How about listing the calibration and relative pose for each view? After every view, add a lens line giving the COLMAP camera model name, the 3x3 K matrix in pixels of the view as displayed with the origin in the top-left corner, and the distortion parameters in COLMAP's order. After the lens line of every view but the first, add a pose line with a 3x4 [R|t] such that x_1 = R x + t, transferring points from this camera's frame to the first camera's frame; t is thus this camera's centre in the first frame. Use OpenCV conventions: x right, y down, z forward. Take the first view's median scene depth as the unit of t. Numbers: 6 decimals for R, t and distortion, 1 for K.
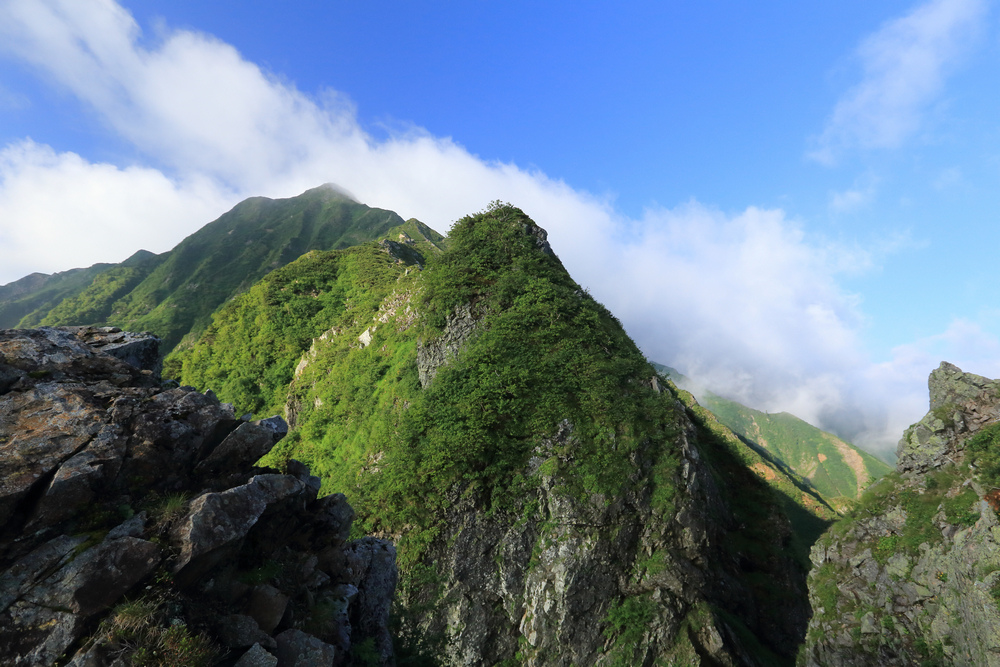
lens RADIAL K [[474.4, 0, 492.5], [0, 474.4, 302.2], [0, 0, 1]] dist [-0.048257, 0.015456]
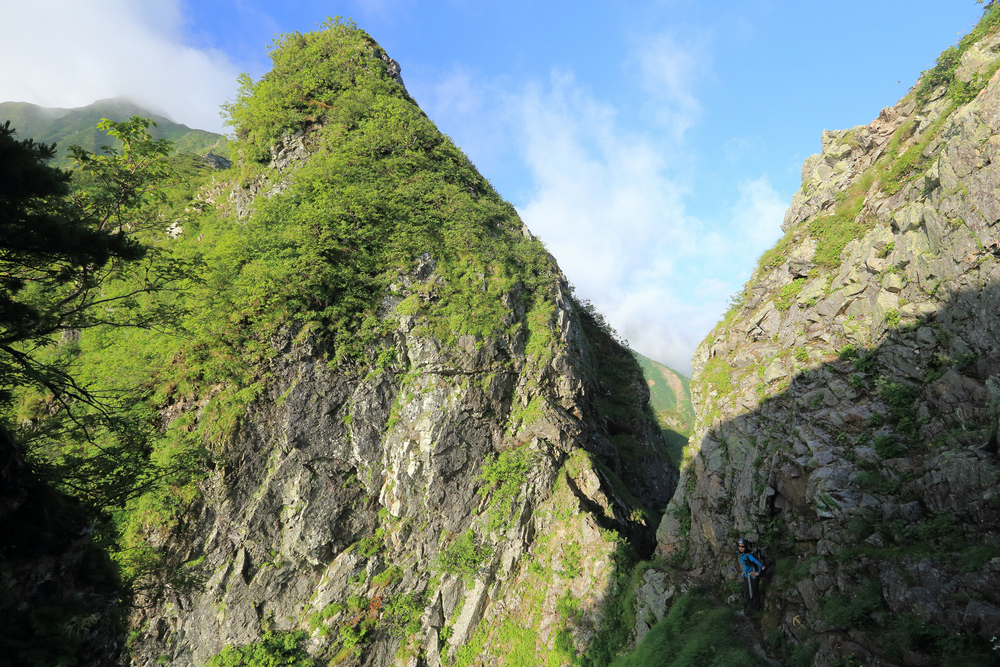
lens RADIAL K [[474.4, 0, 498.9], [0, 474.4, 309.9], [0, 0, 1]] dist [-0.048257, 0.015456]
pose [[0.954246, -0.041451, 0.296137, 0.027416], [0.007687, 0.993419, 0.114280, 0.264685], [-0.298925, -0.106775, 0.948284, 0.176324]]
